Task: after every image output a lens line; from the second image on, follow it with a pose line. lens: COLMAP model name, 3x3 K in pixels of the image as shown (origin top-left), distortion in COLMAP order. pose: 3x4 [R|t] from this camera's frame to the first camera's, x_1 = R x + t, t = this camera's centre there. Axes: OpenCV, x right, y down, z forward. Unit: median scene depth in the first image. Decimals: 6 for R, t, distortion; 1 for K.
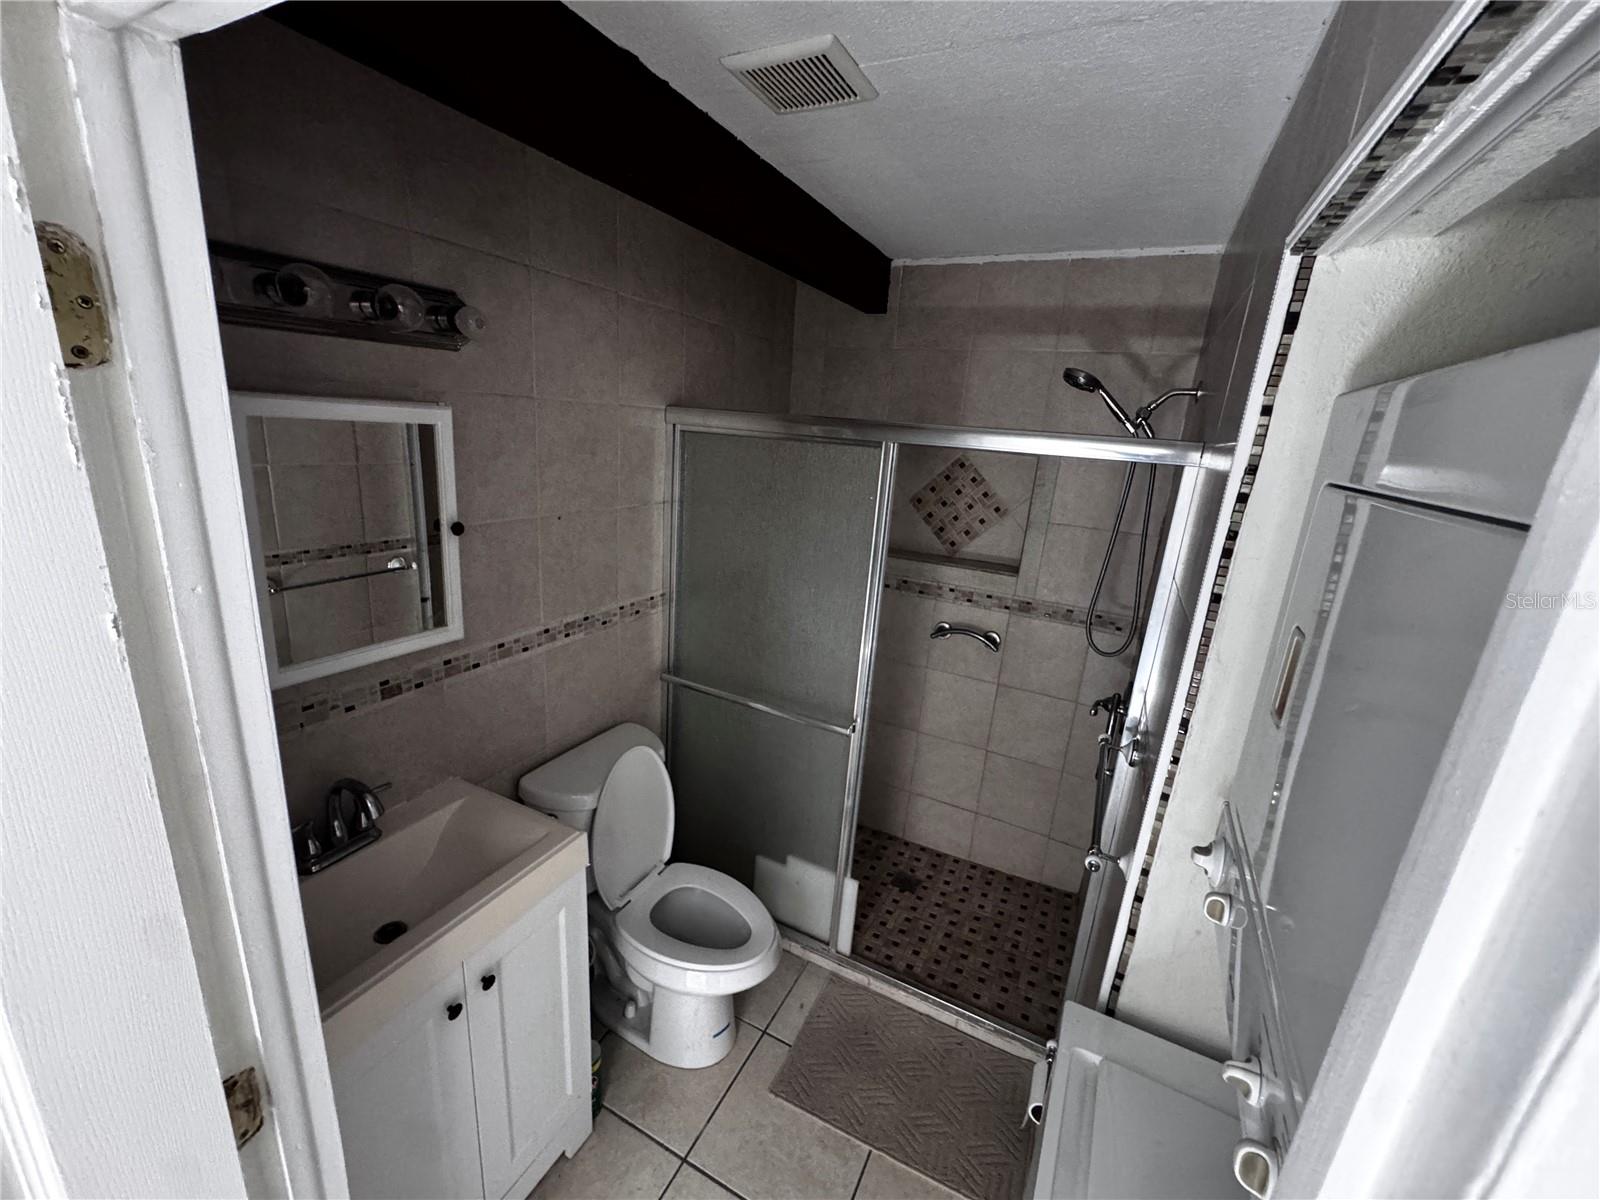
lens RADIAL K [[640.7, 0, 801.3], [0, 640.7, 601.4], [0, 0, 1]] dist [-0.006912, -0.000538]
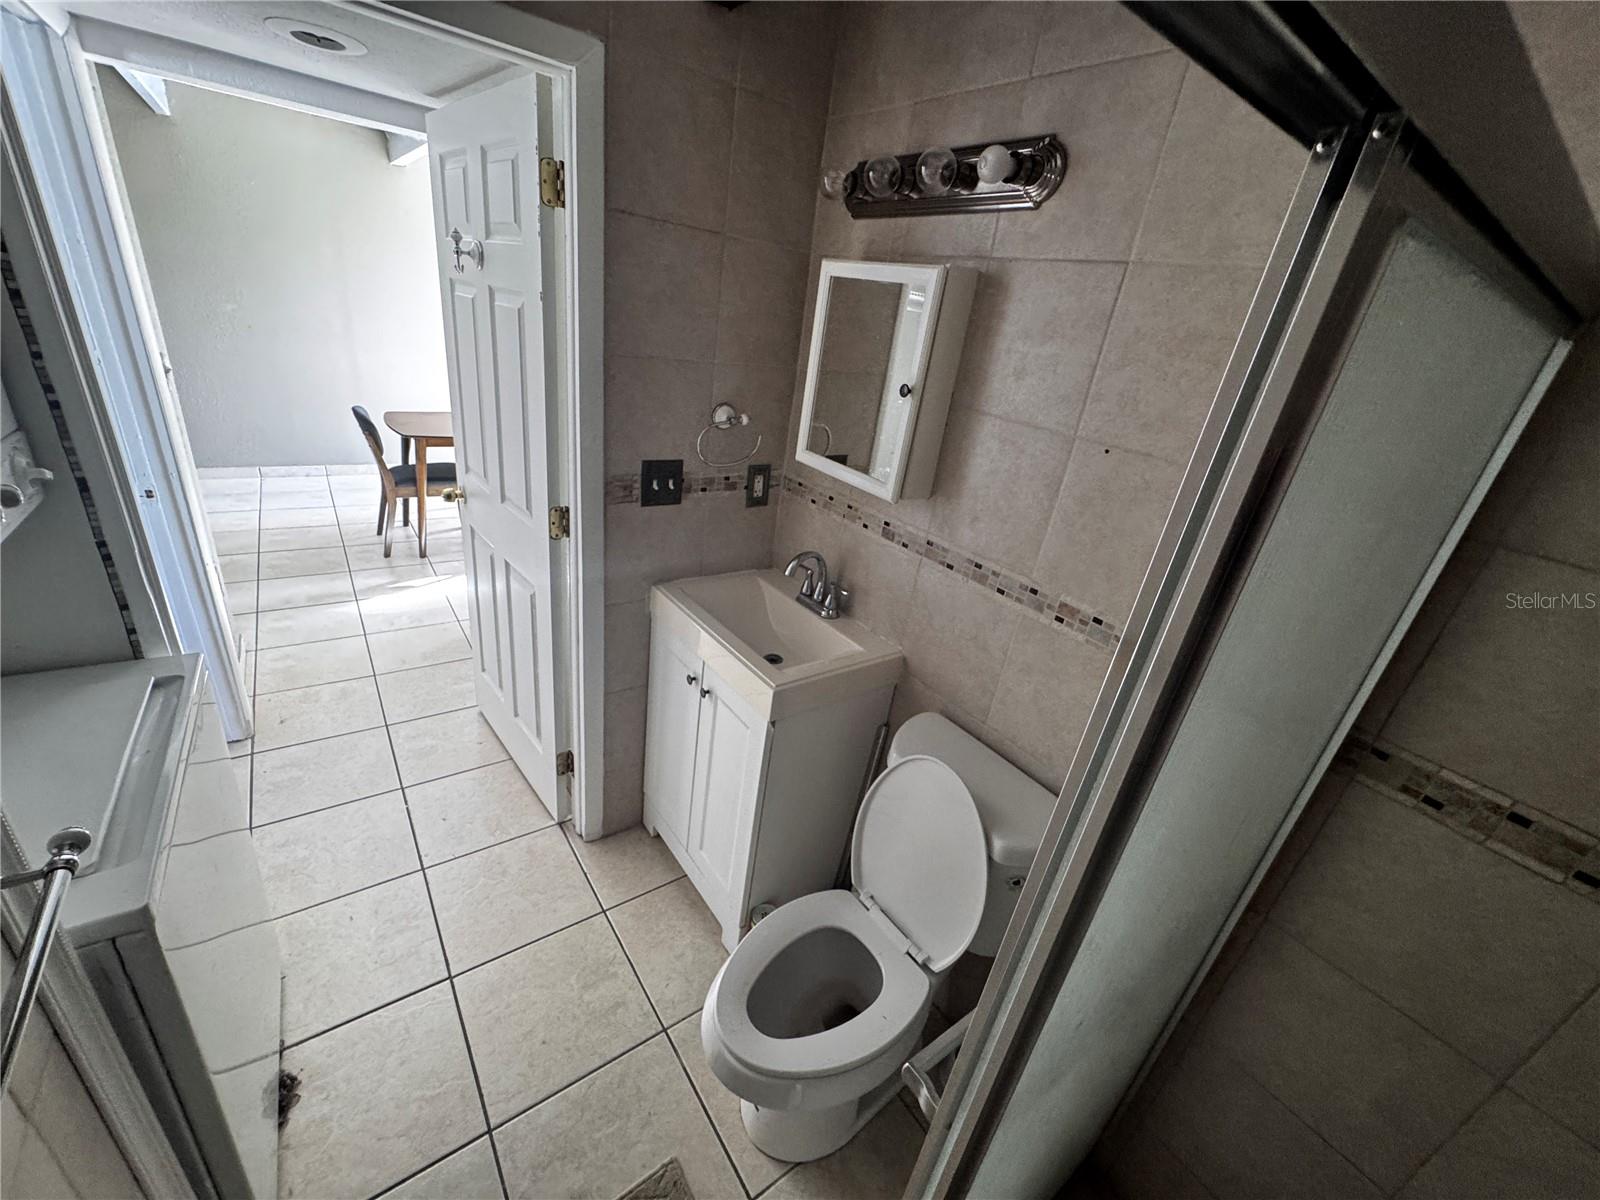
lens RADIAL K [[640.7, 0, 799.1], [0, 640.7, 601.2], [0, 0, 1]] dist [-0.006912, -0.000538]
pose [[-0.442856, 0.245742, -0.862258, 0.416542], [-0.392198, 0.811720, 0.432772, -0.178306], [0.806262, 0.529832, -0.263095, 1.075180]]
